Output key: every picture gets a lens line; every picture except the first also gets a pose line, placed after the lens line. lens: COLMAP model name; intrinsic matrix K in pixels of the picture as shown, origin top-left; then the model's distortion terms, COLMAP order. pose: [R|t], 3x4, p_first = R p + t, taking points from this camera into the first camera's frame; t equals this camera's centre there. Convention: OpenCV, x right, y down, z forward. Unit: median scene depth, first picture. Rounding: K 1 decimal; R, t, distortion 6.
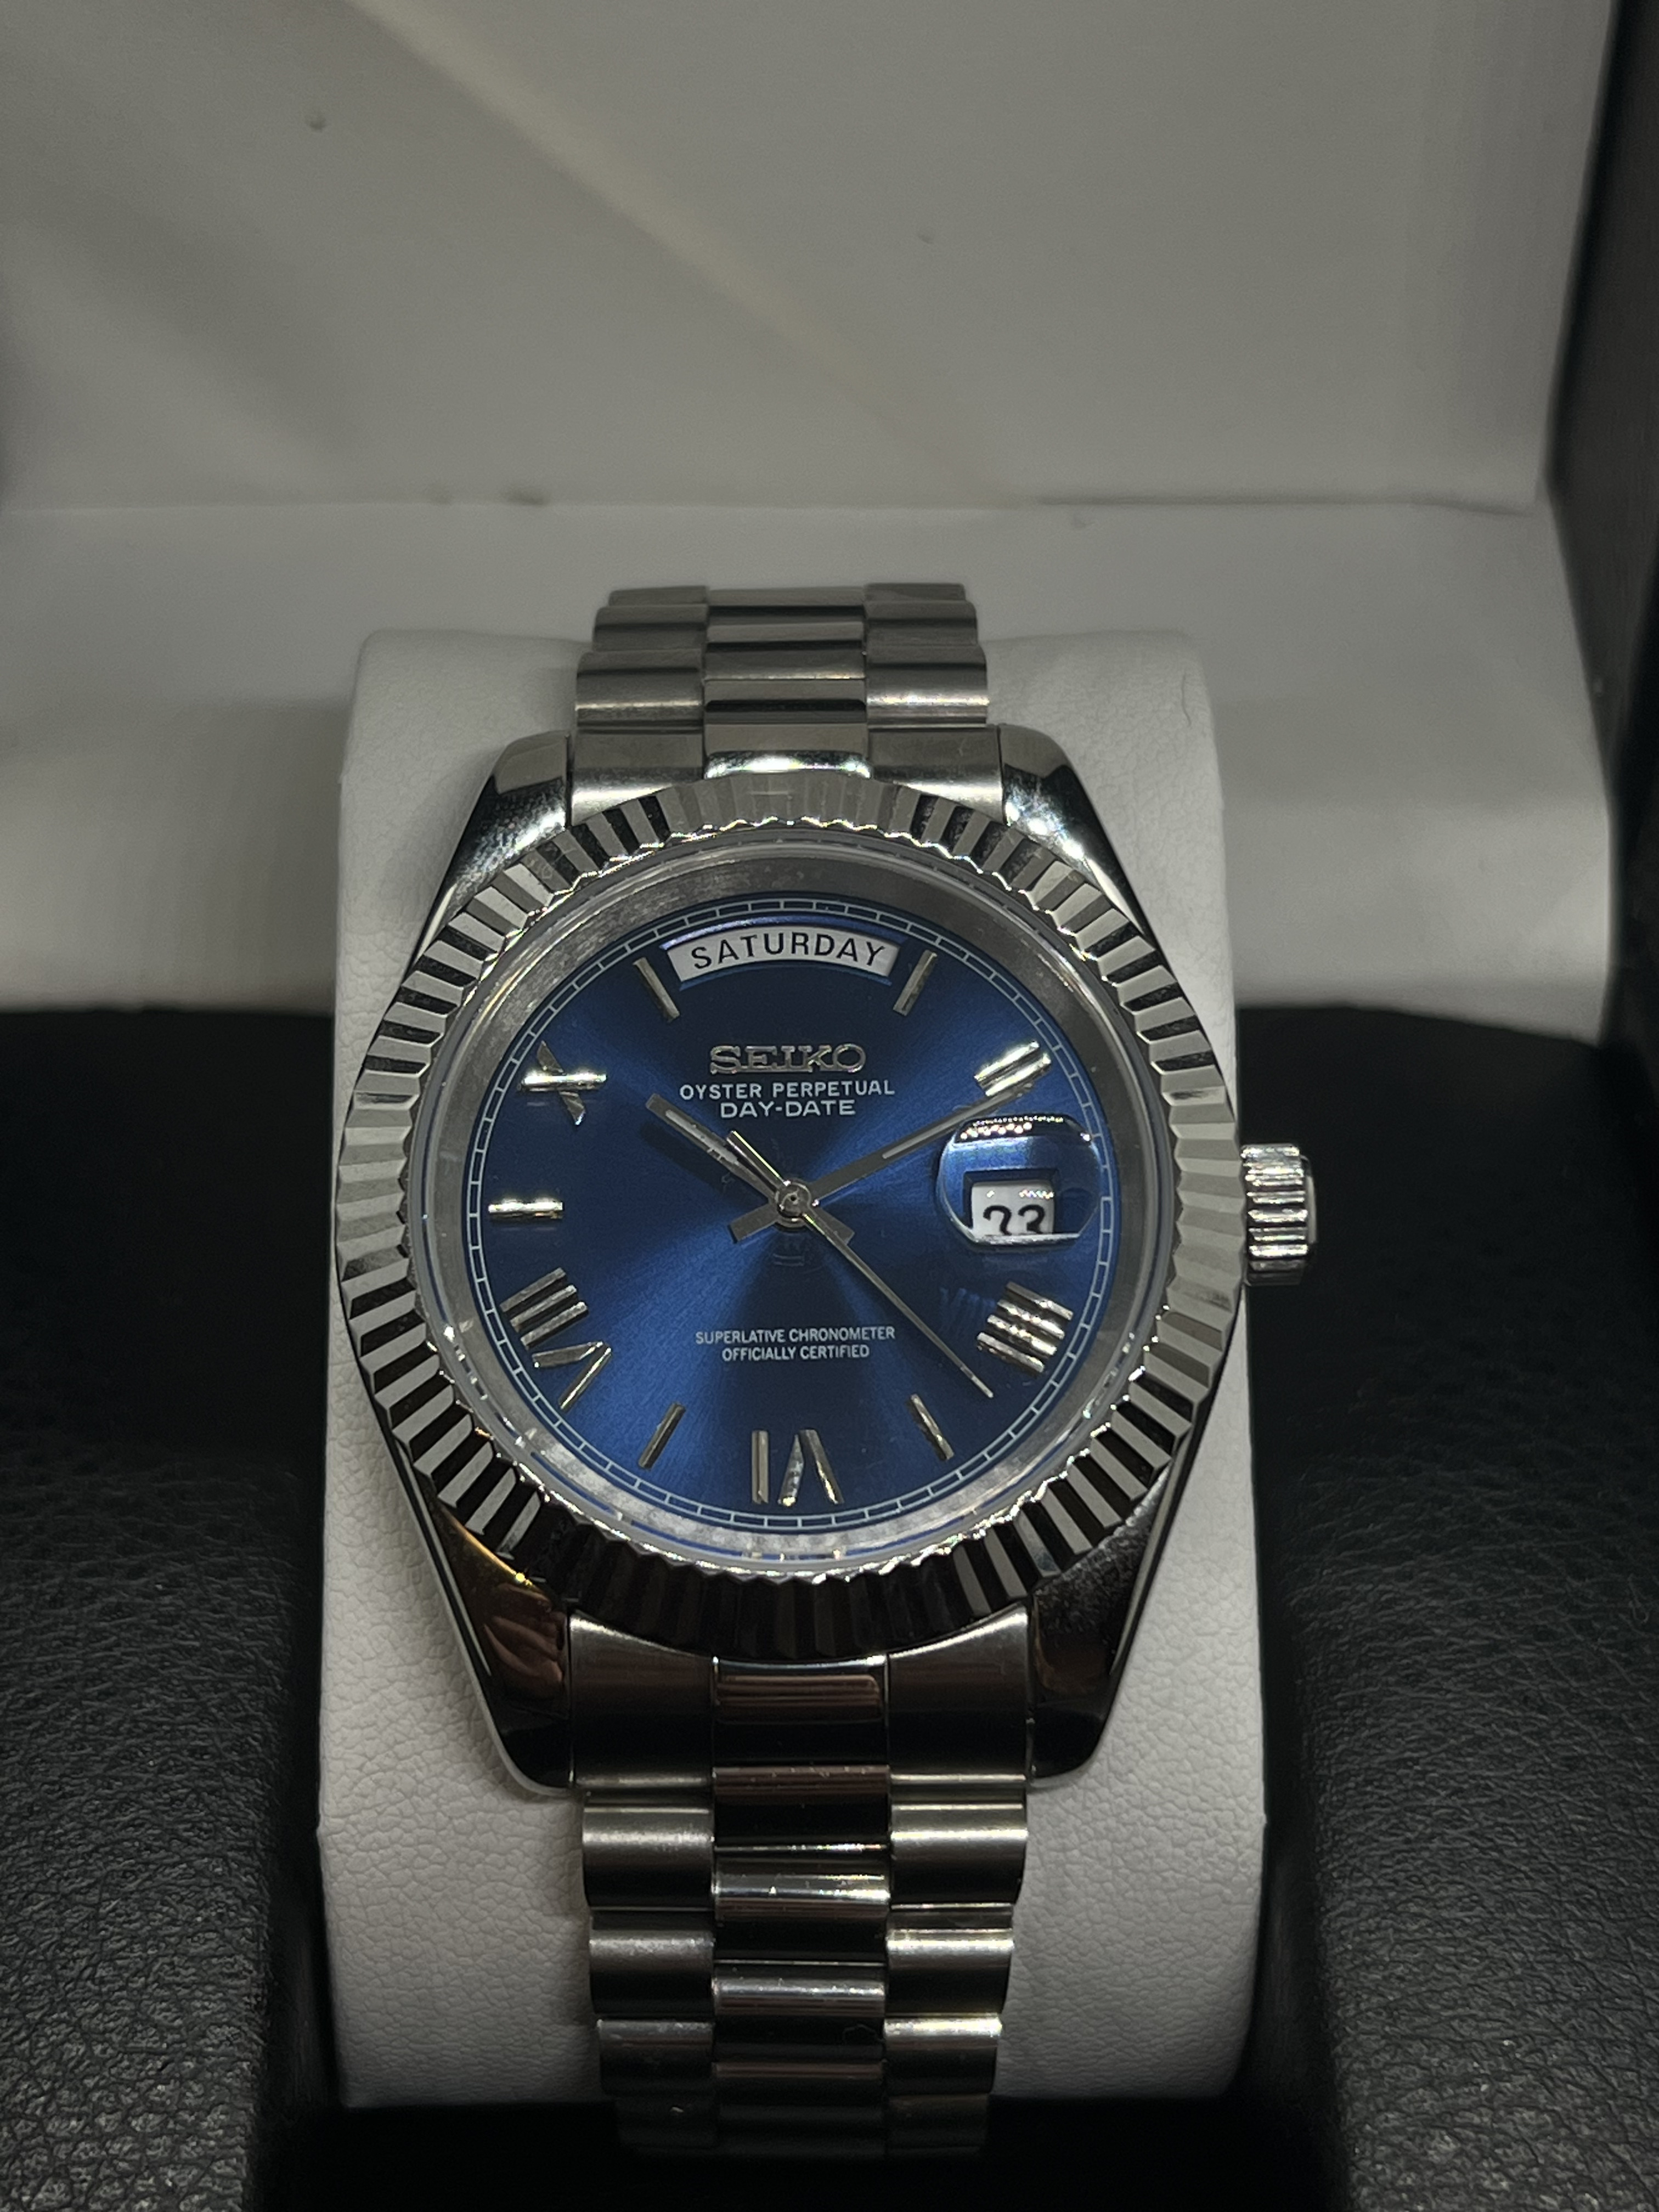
lens RADIAL K [[3837.8, 0, 829.5], [0, 3837.8, 1106.0], [0, 0, 1]] dist [0.013038, -0.272850]
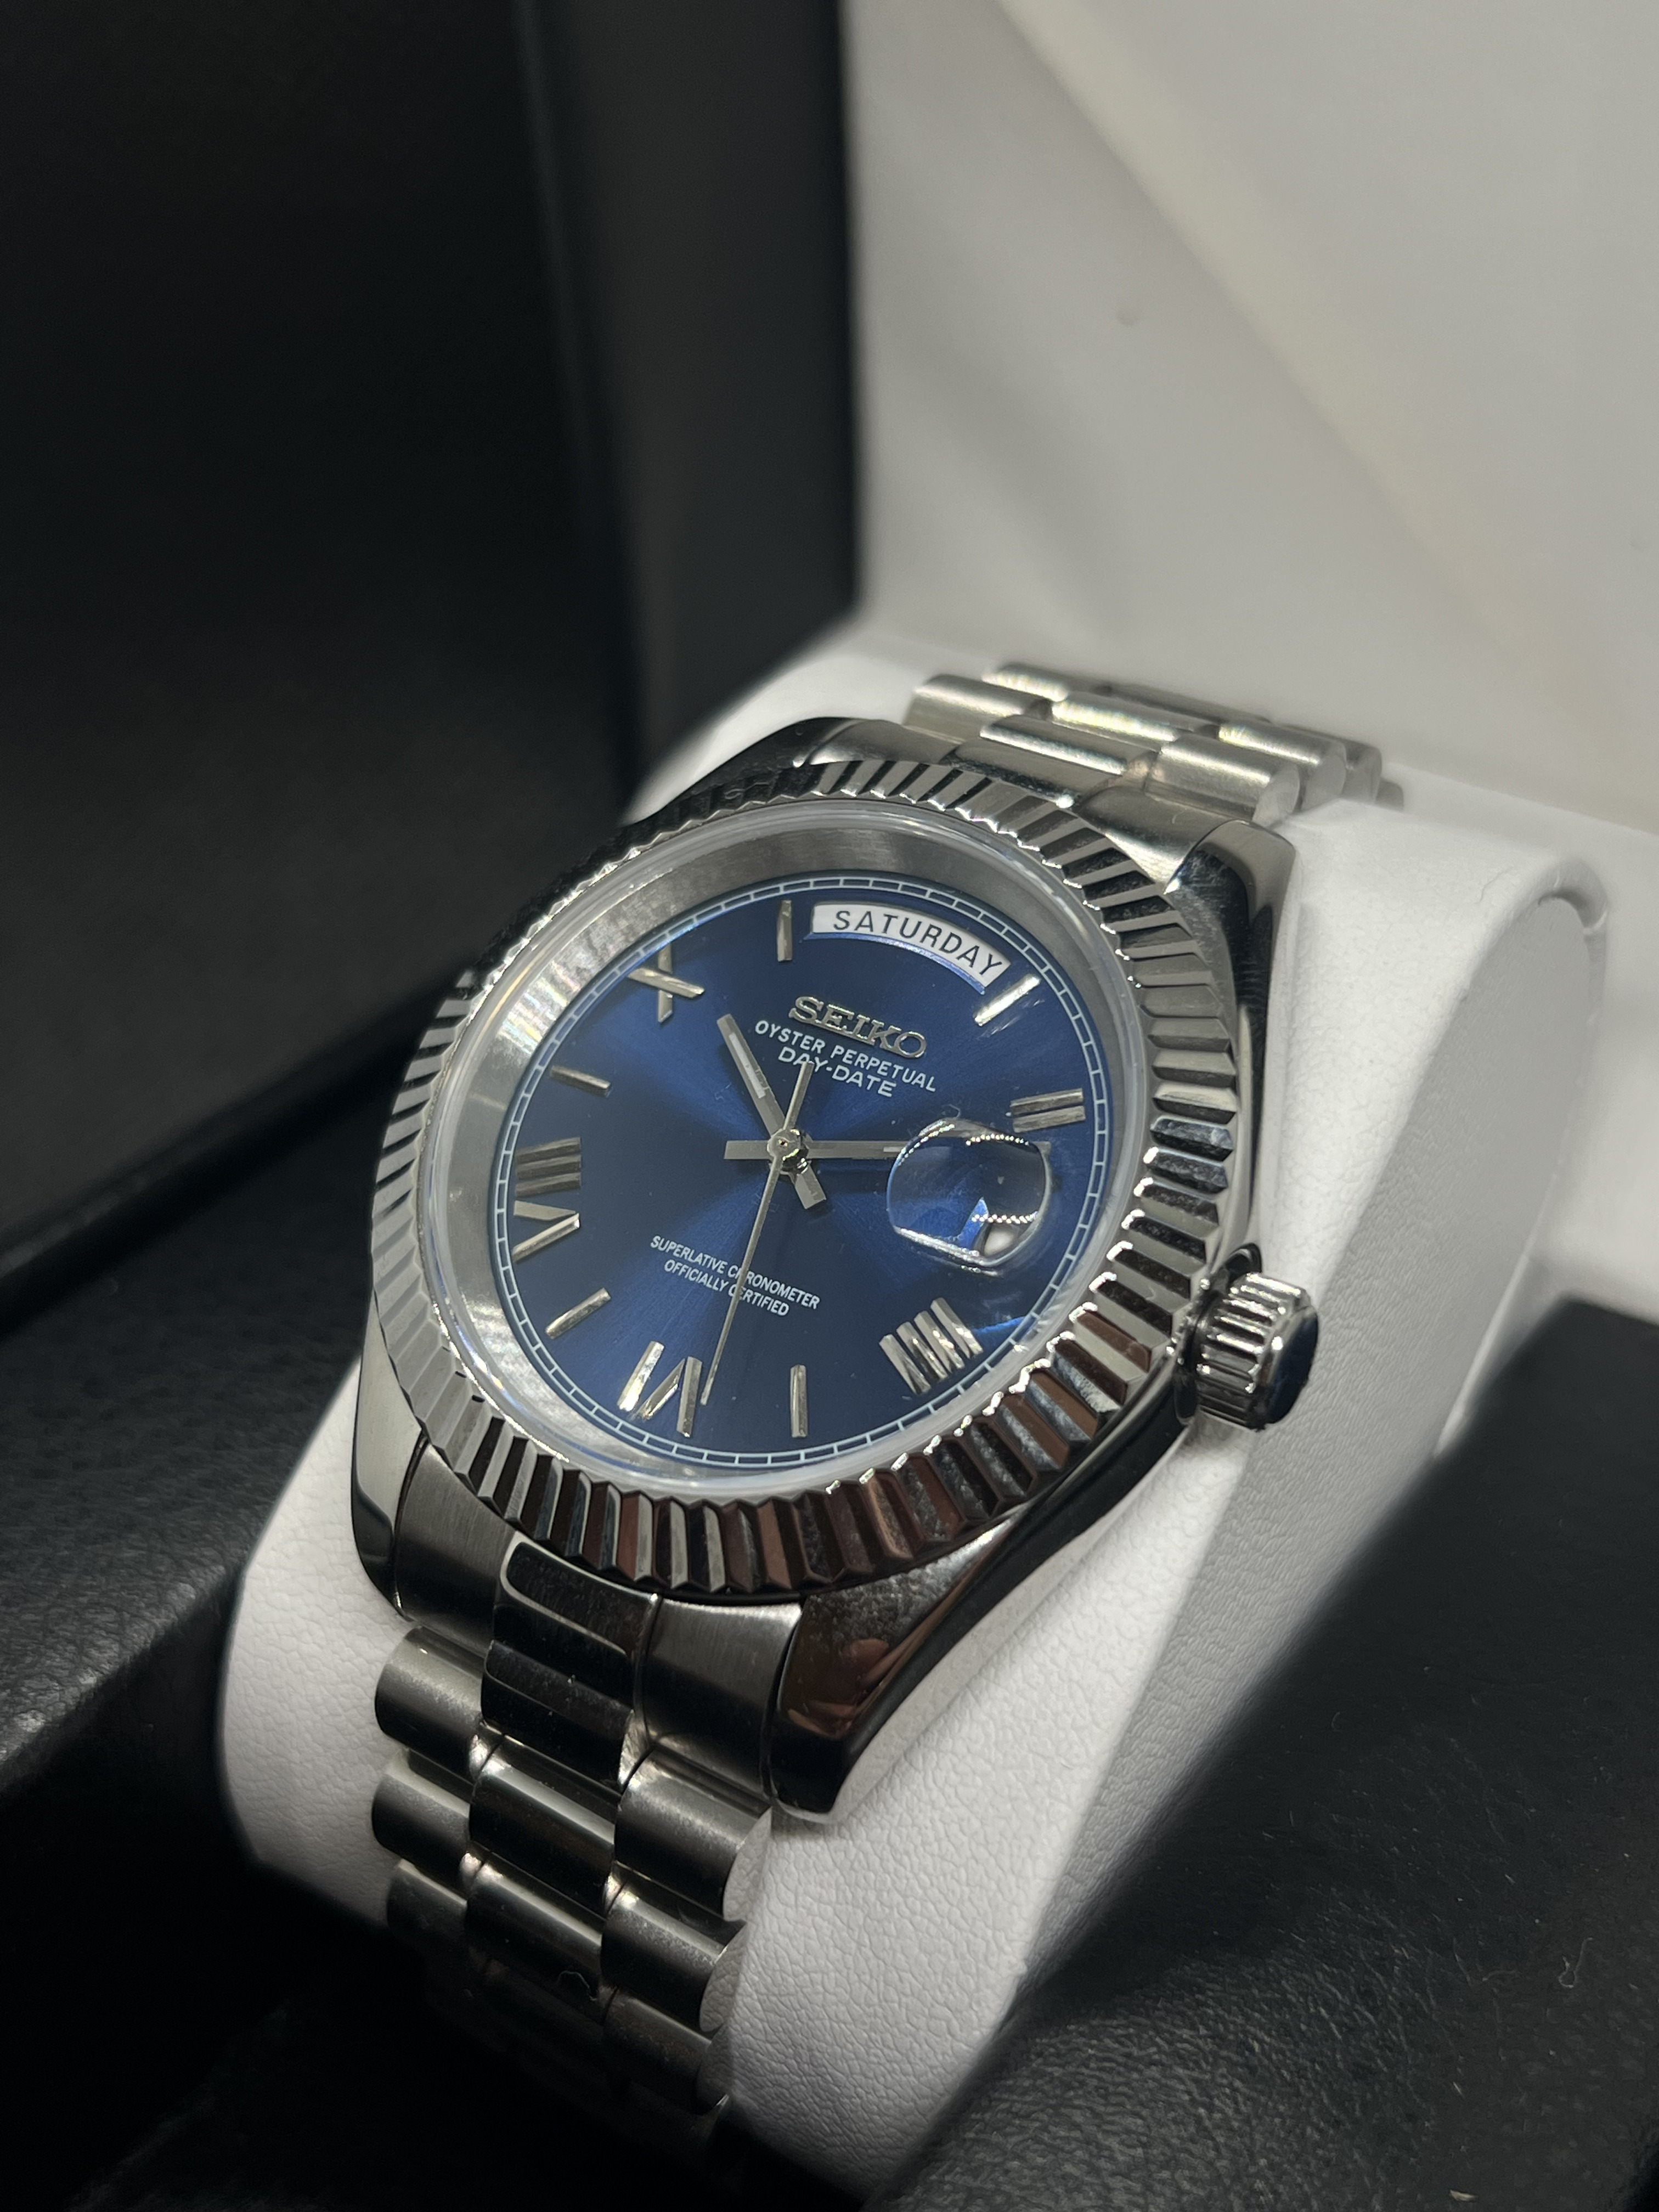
lens RADIAL K [[2778.9, 0, 829.5], [0, 2778.9, 1106.0], [0, 0, 1]] dist [0.011398, -0.357801]
pose [[0.824865, 0.308146, -0.473966, 0.334173], [-0.372780, 0.926767, -0.046235, 0.043326], [0.425009, 0.214822, 0.879328, 0.362292]]
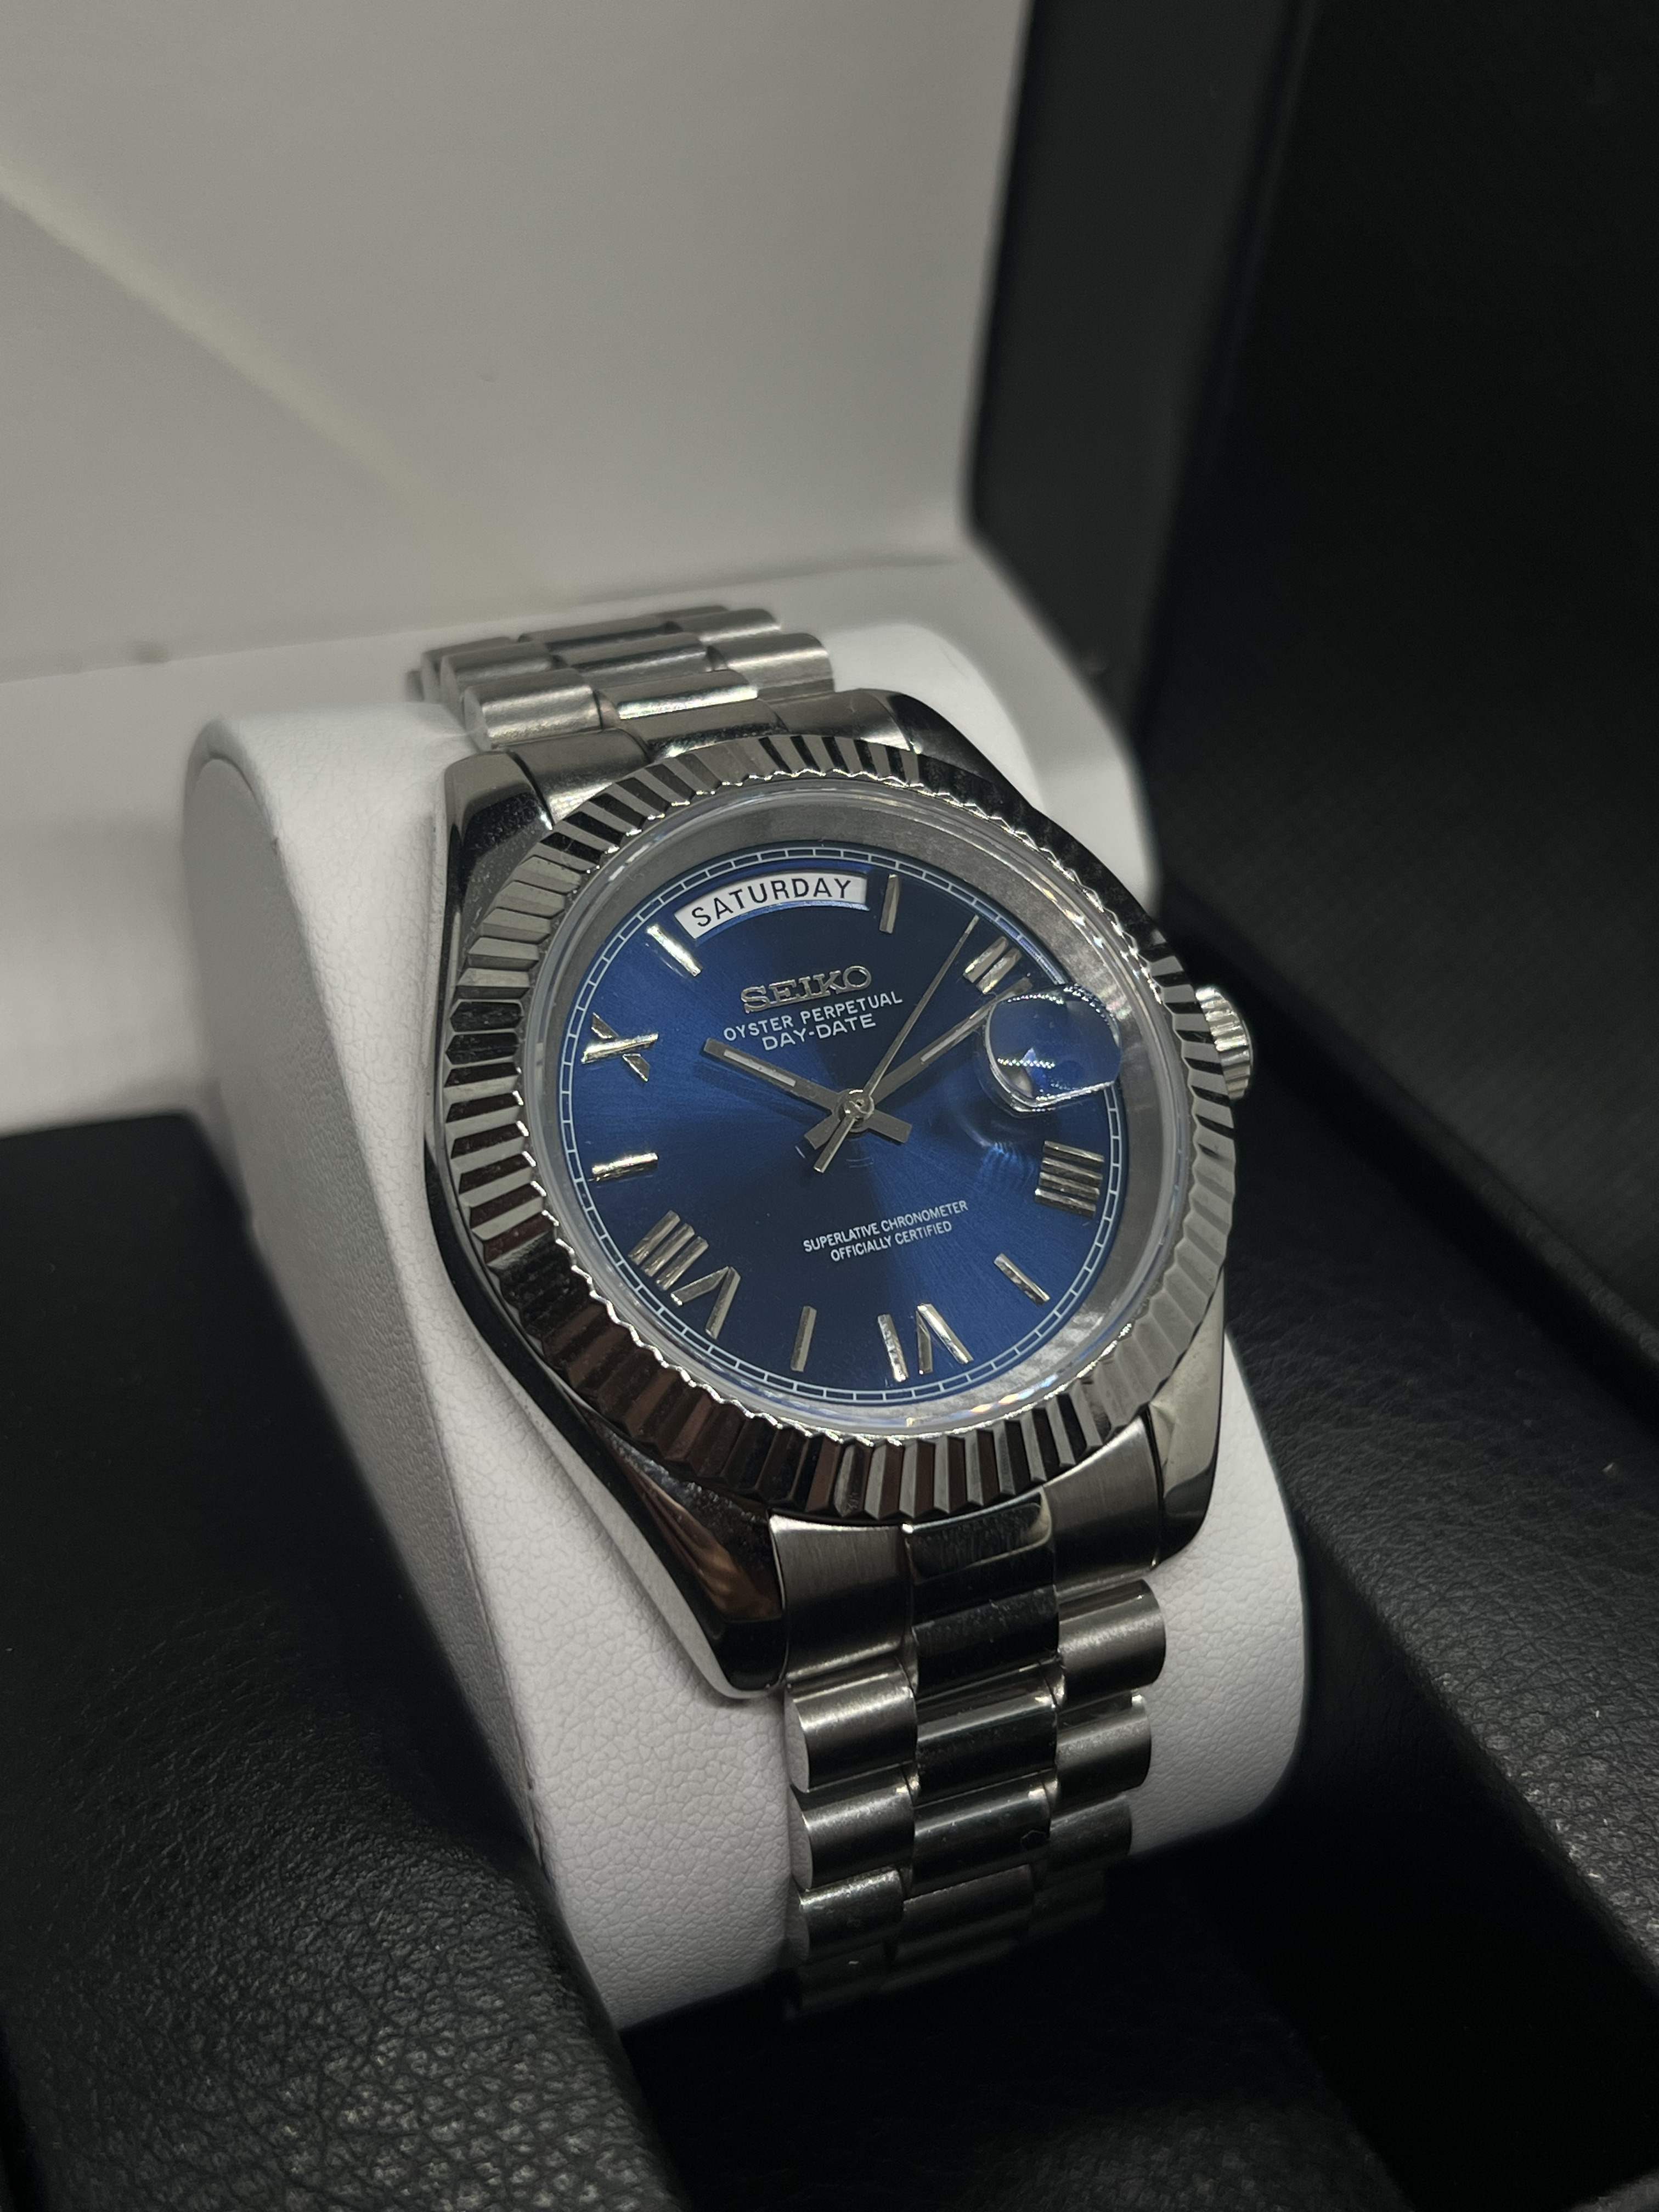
lens RADIAL K [[2778.9, 0, 829.5], [0, 2778.9, 1106.0], [0, 0, 1]] dist [0.011398, -0.357801]
pose [[0.917983, -0.193849, 0.346019, -0.288580], [0.210799, 0.977460, -0.011646, 0.031543], [-0.335962, 0.083631, 0.938155, 0.250509]]
